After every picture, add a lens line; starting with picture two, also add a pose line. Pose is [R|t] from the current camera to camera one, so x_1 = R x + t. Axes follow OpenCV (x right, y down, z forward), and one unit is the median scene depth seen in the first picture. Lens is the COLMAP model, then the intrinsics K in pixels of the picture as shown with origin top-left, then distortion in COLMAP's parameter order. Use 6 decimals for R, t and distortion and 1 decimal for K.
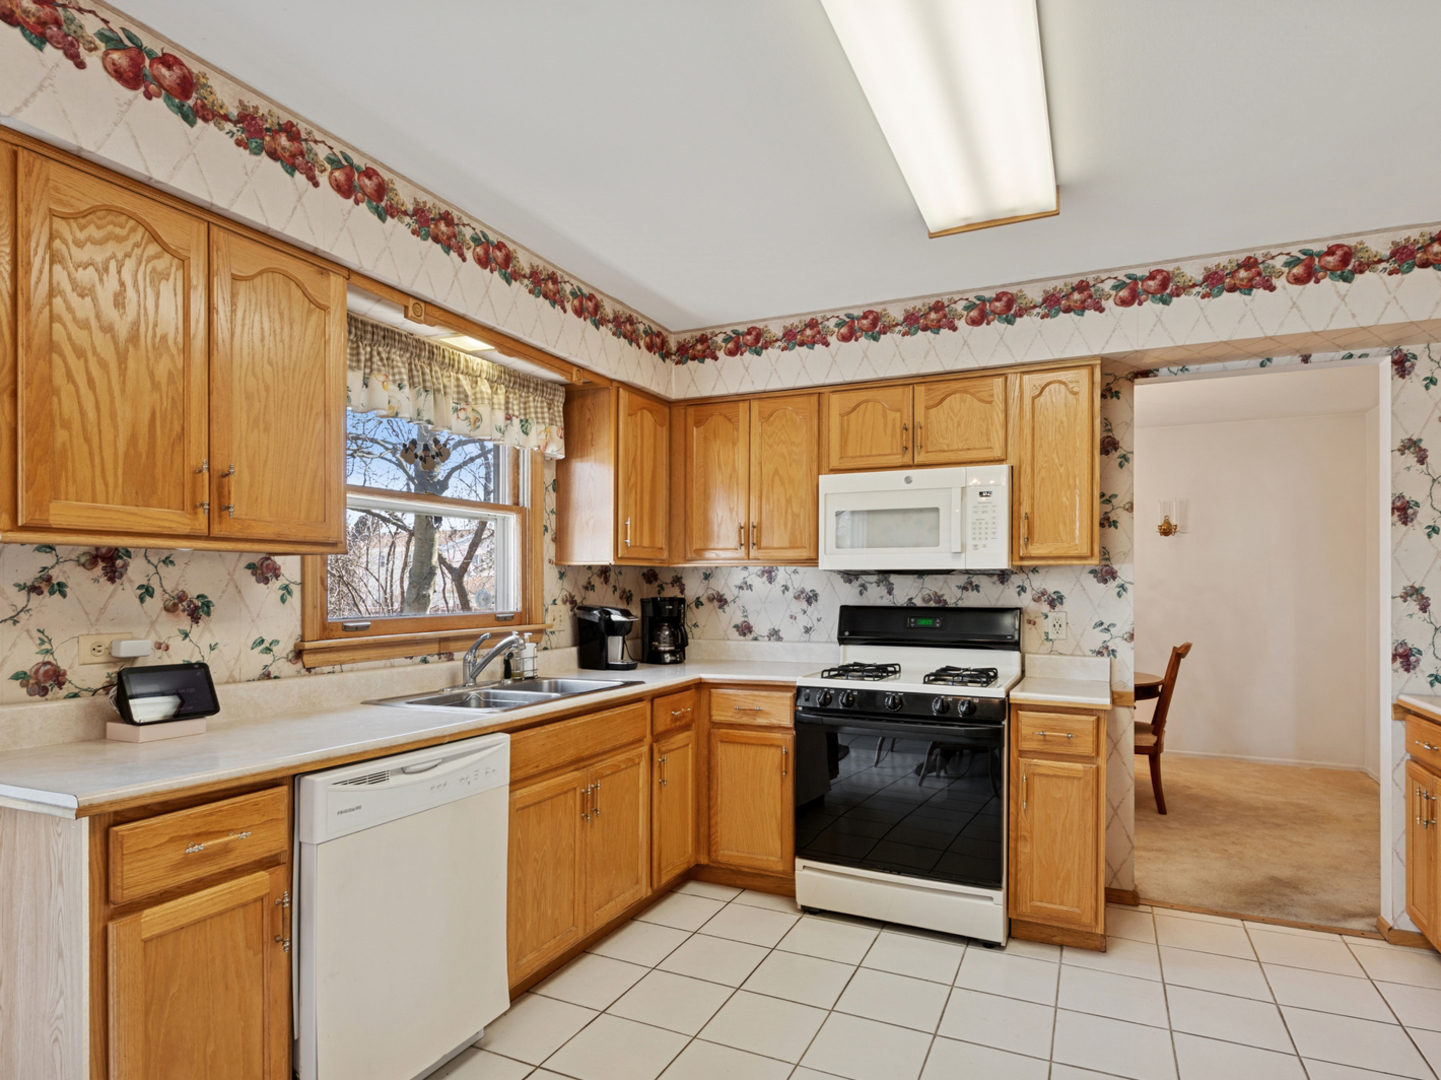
lens RADIAL K [[811.4, 0, 719.9], [0, 811.4, 571.7], [0, 0, 1]] dist [-0.002689, -0.000594]
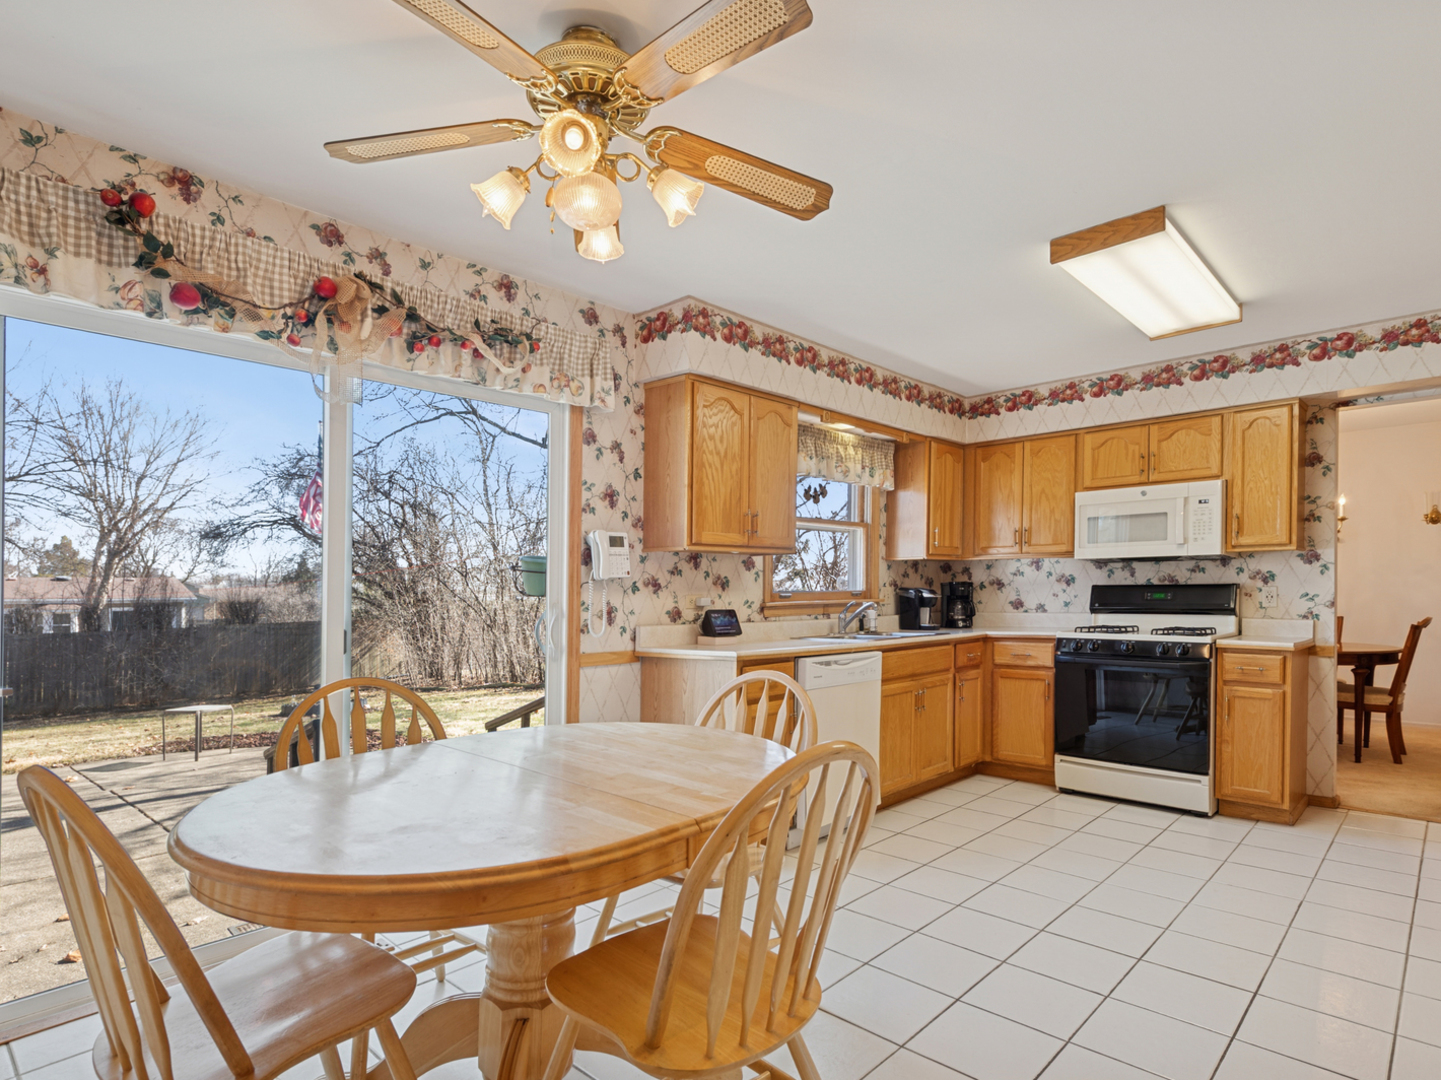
lens RADIAL K [[776.4, 0, 722.0], [0, 776.4, 625.4], [0, 0, 1]] dist [0.003404, -0.000308]
pose [[0.948504, 0.003557, -0.316745, -0.035071], [0.016699, 0.997985, 0.061215, 0.021166], [0.316324, -0.063352, 0.946533, -0.527123]]
